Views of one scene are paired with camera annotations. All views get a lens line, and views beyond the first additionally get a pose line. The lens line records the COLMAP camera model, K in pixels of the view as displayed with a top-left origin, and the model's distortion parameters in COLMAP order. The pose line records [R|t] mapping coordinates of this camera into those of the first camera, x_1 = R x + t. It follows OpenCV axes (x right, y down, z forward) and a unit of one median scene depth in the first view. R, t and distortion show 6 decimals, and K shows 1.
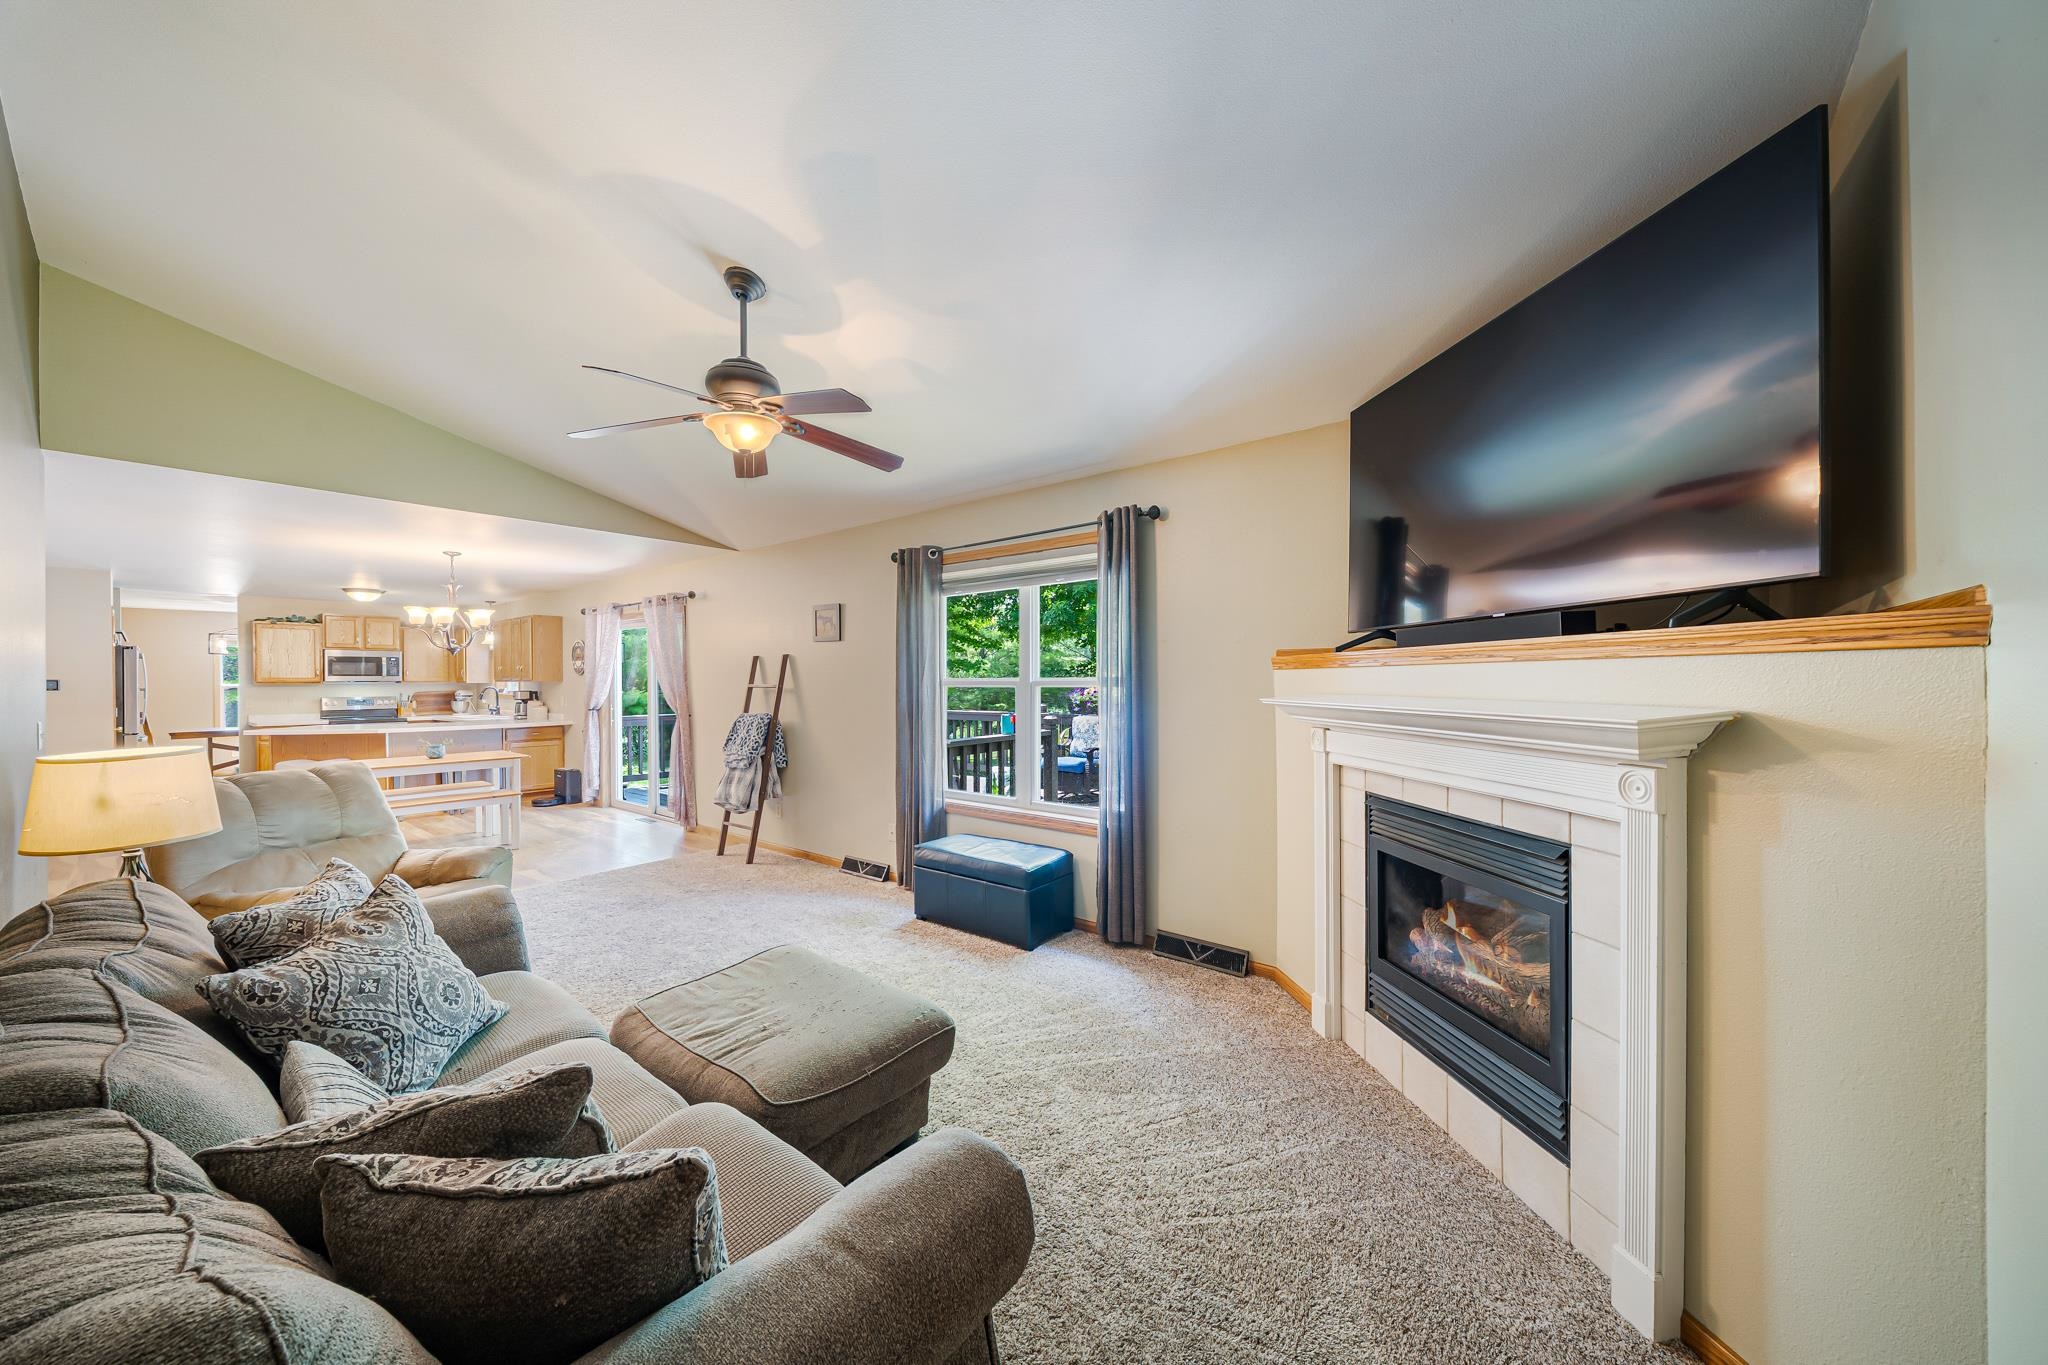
lens RADIAL K [[722.9, 0, 1019.4], [0, 722.9, 686.3], [0, 0, 1]] dist [-0.007872, -0.000186]
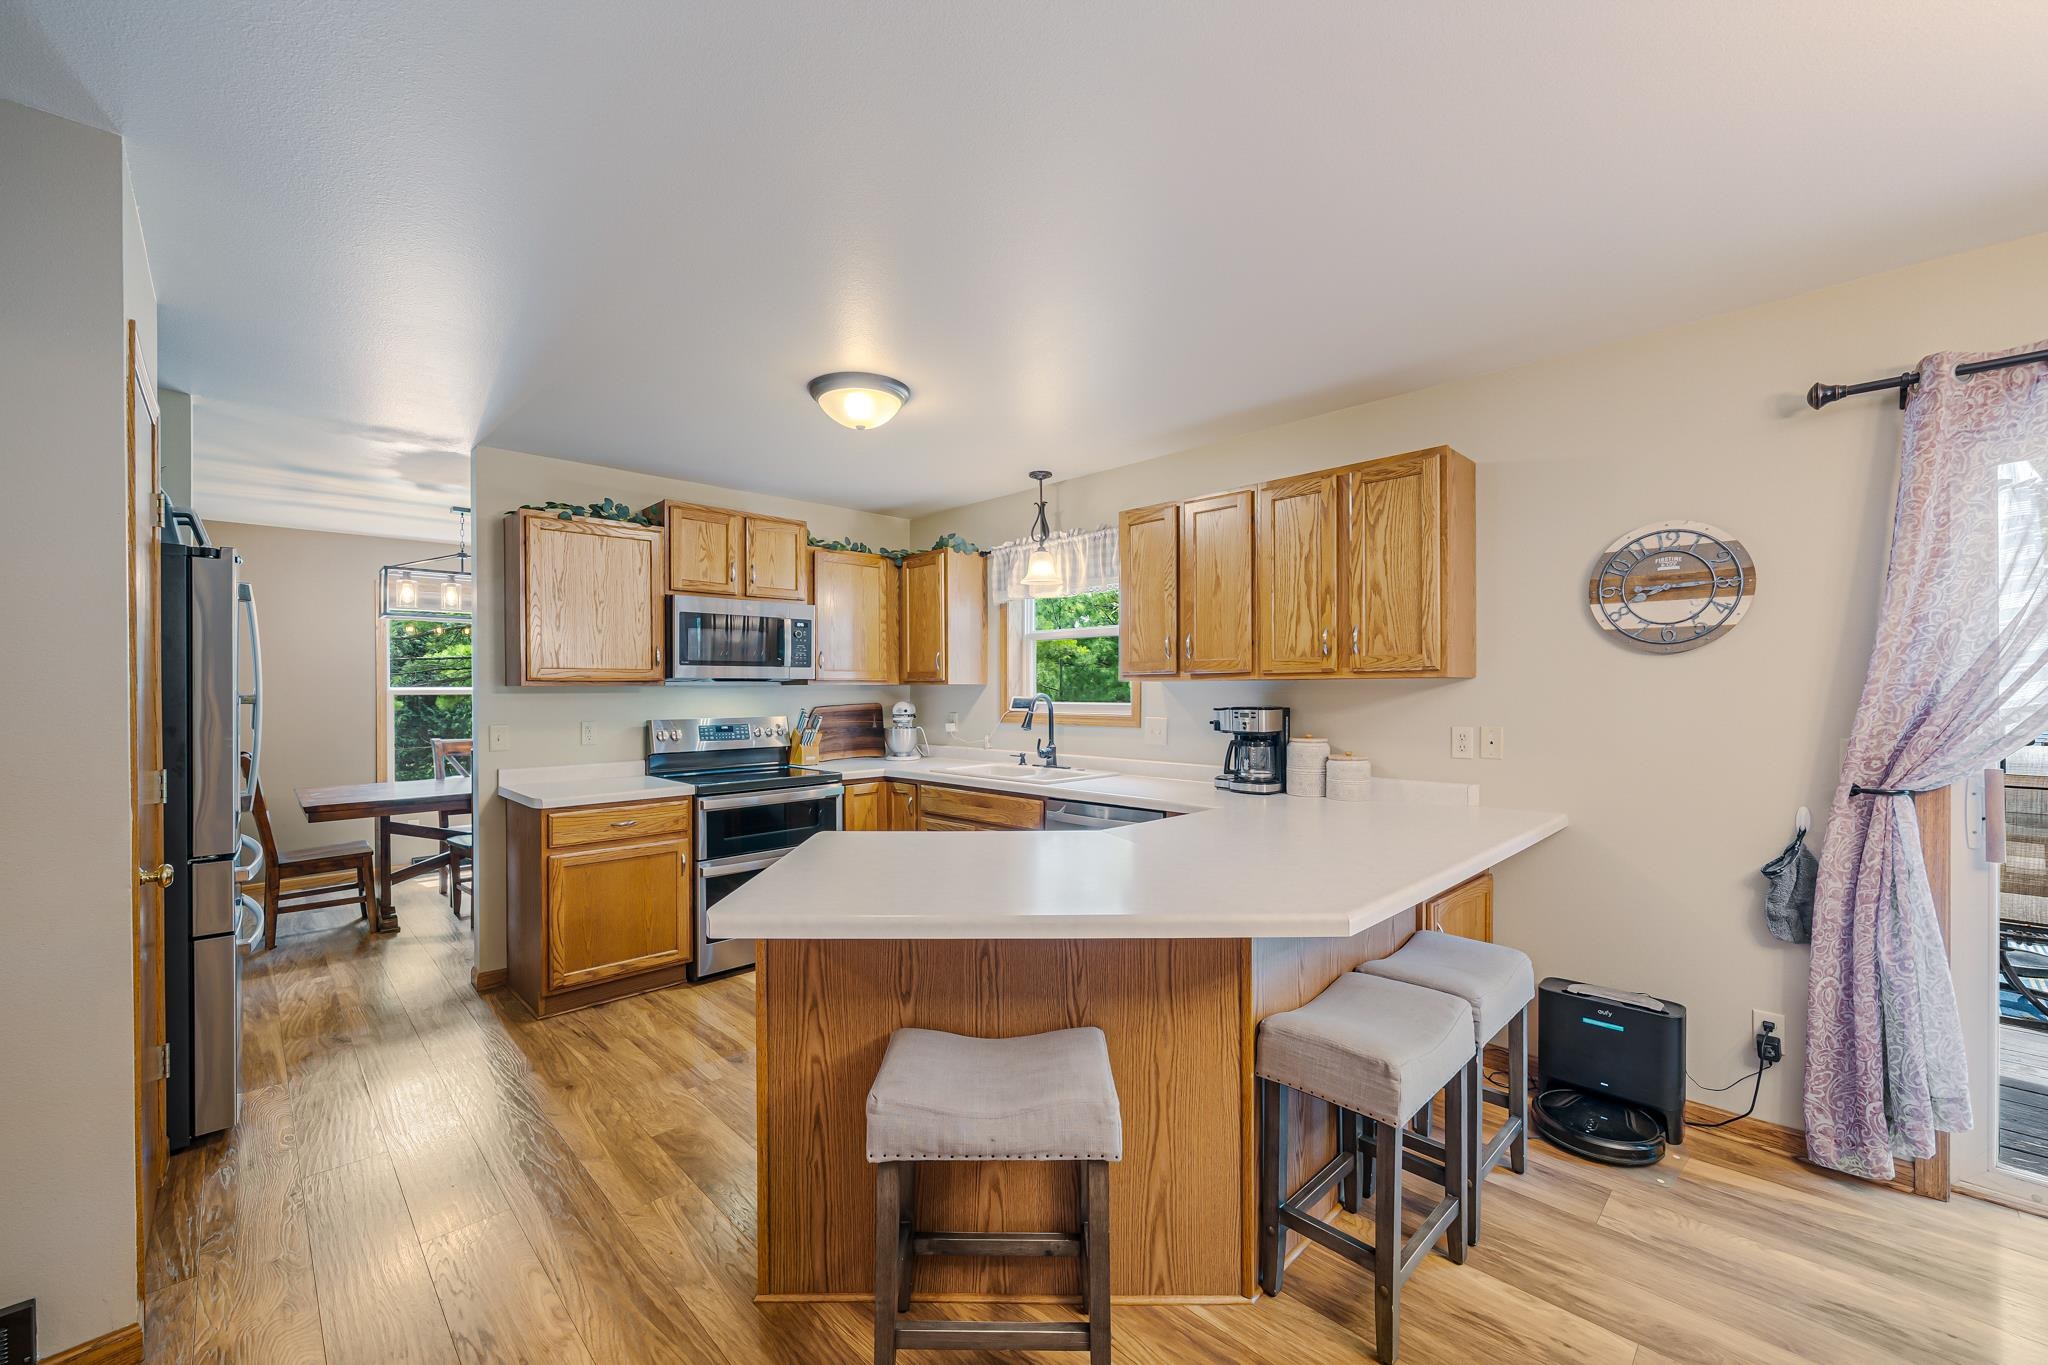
lens RADIAL K [[812.0, 0, 1011.3], [0, 812.0, 690.6], [0, 0, 1]] dist [-0.002916, -0.000043]
pose [[0.992234, 0.001198, -0.124382, -1.309292], [-0.001097, 0.999999, 0.000879, -0.001809], [0.124383, -0.000736, 0.992234, 1.058926]]
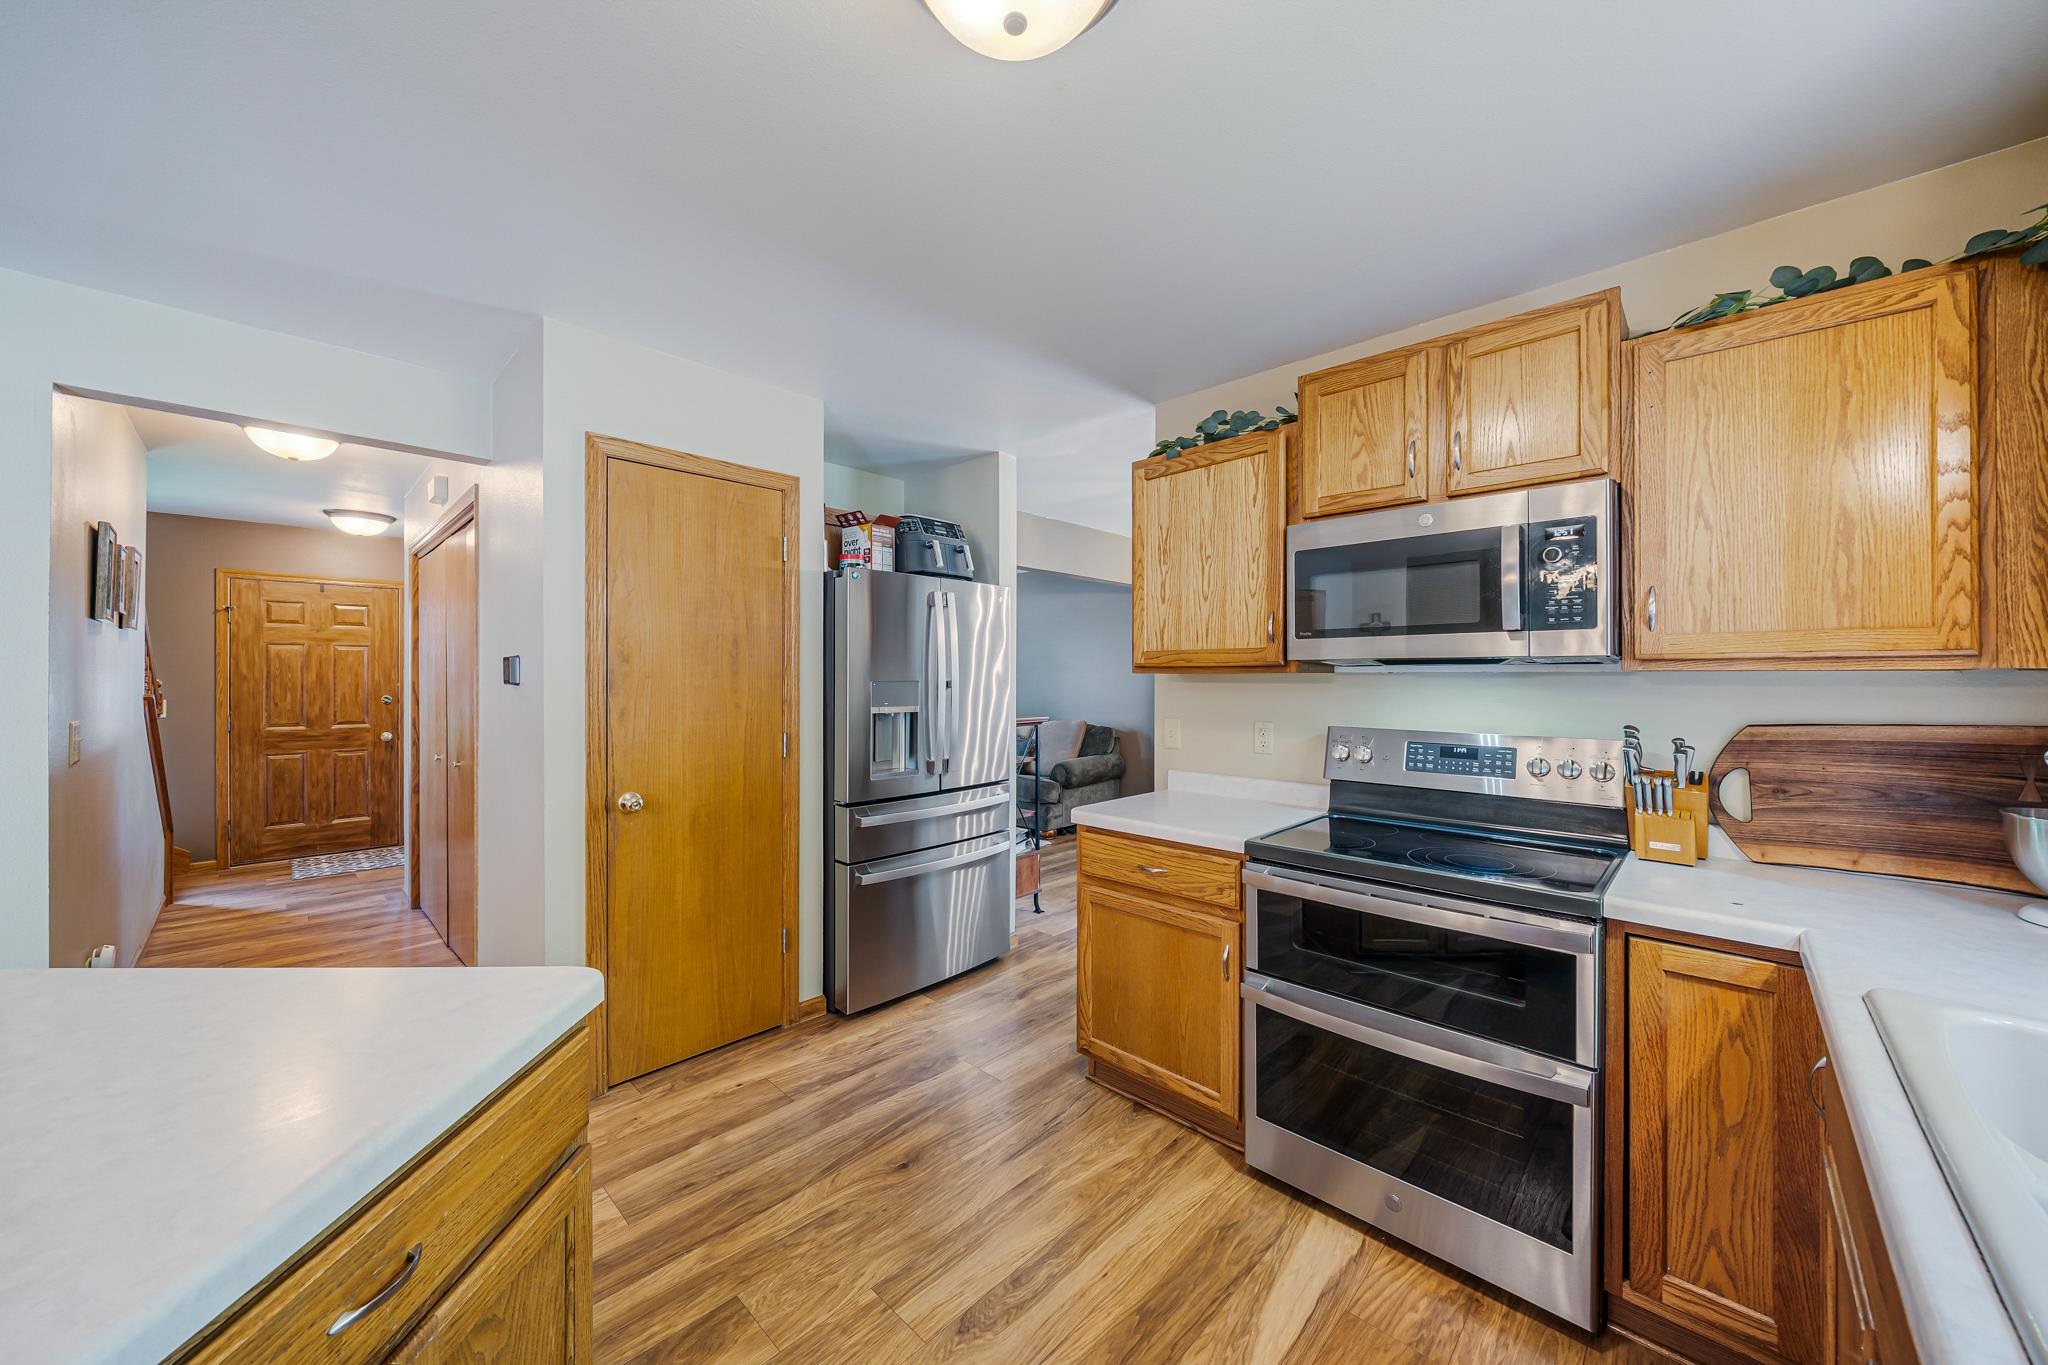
lens RADIAL K [[735.3, 0, 1023.6], [0, 735.3, 678.6], [0, 0, 1]] dist [-0.001185, -0.003219]
pose [[-0.083625, 0.004868, -0.996485, -1.279040], [-0.007456, 0.999957, 0.005510, -0.003268], [0.996469, 0.007891, -0.083585, 1.659183]]
